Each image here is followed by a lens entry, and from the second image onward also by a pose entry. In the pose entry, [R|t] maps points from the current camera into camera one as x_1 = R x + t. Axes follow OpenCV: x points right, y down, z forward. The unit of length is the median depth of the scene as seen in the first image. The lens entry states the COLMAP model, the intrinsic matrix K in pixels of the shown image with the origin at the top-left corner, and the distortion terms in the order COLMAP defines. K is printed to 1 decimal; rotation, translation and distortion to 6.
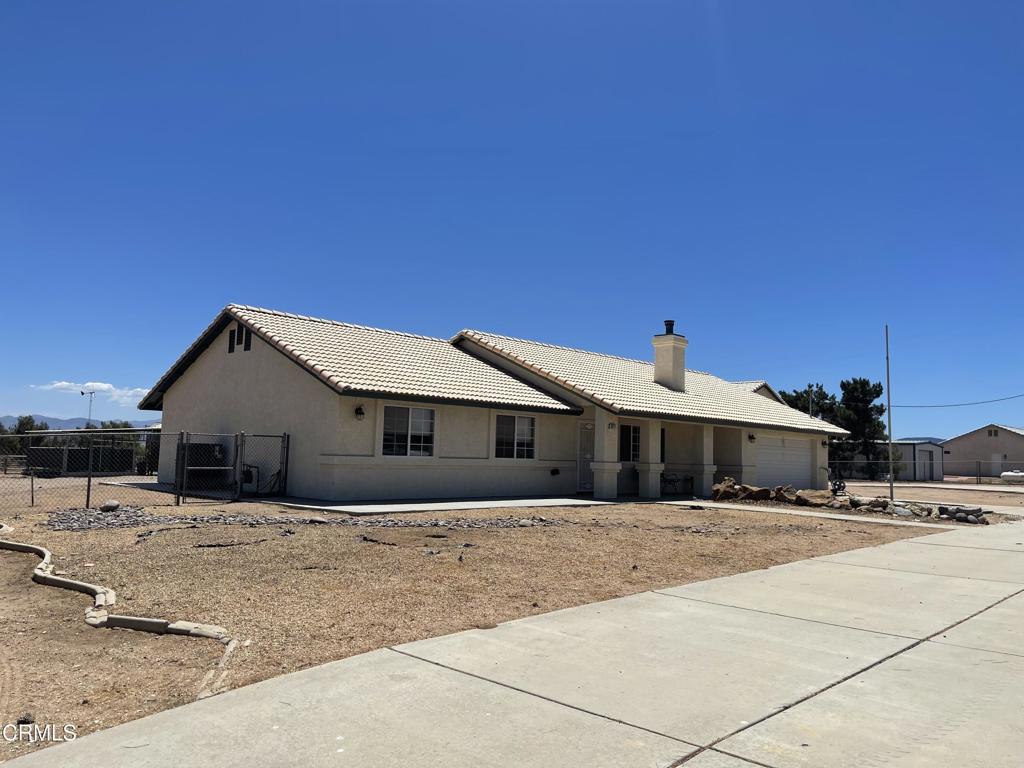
lens RADIAL K [[769.1, 0, 522.5], [0, 769.1, 373.9], [0, 0, 1]] dist [0.035534, -0.076646]
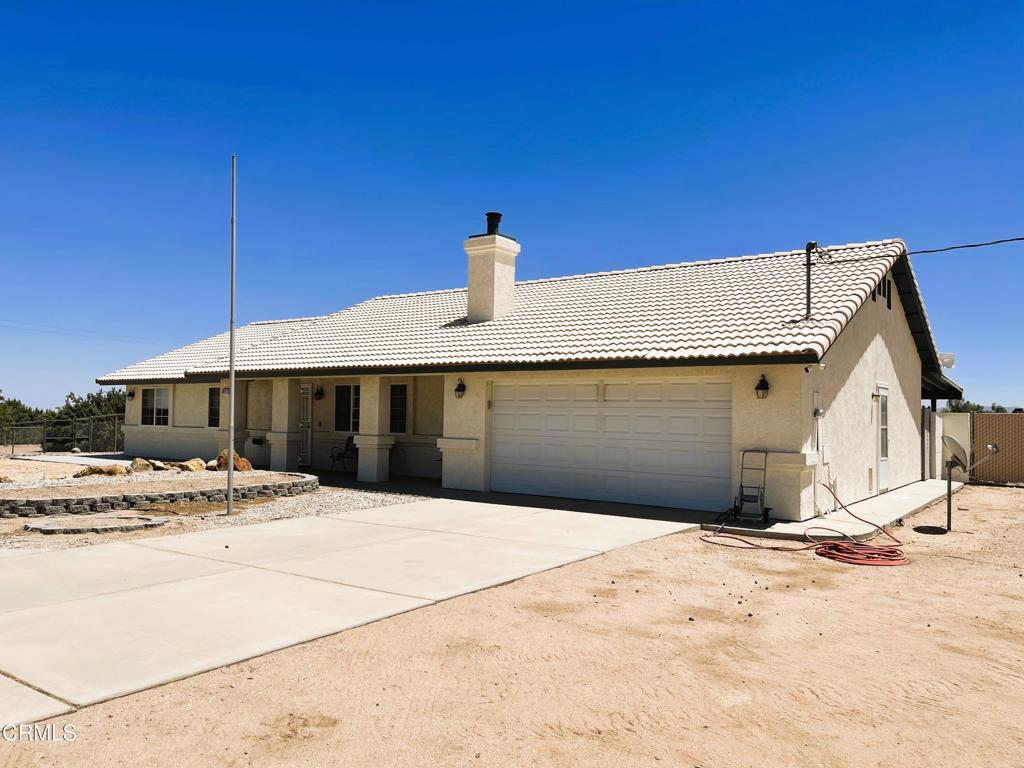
lens RADIAL K [[769.1, 0, 514.5], [0, 769.1, 391.5], [0, 0, 1]] dist [0.035534, -0.076646]
pose [[0.163875, -0.058553, -0.984742, 1.047984], [0.094746, 0.994556, -0.043369, 0.138485], [0.981921, -0.086193, 0.168530, 1.170544]]
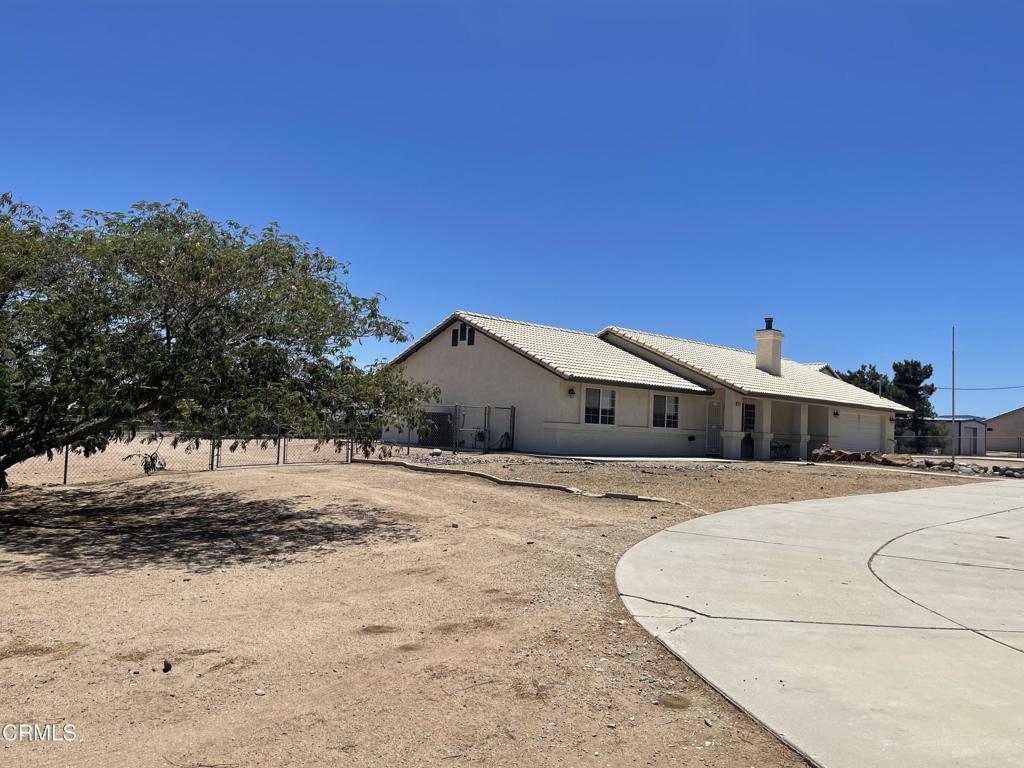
lens RADIAL K [[769.1, 0, 513.5], [0, 769.1, 389.8], [0, 0, 1]] dist [0.035534, -0.076646]
pose [[0.998750, 0.012195, -0.048469, -0.200867], [-0.009434, 0.998342, 0.056783, -0.027229], [0.049081, -0.056255, 0.997209, -0.325998]]
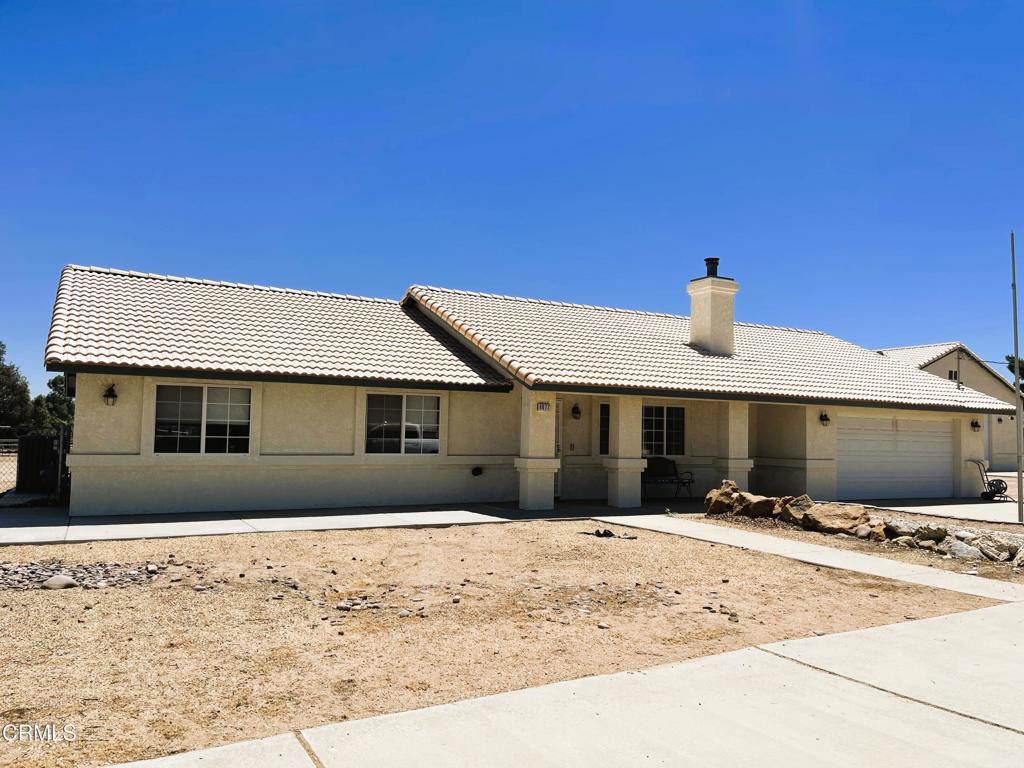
lens RADIAL K [[769.1, 0, 516.5], [0, 769.1, 393.5], [0, 0, 1]] dist [0.035534, -0.076646]
pose [[0.954182, -0.031576, -0.297555, 0.296226], [0.042751, 0.998601, 0.031121, 0.034390], [0.296156, -0.042416, 0.954197, 0.338307]]
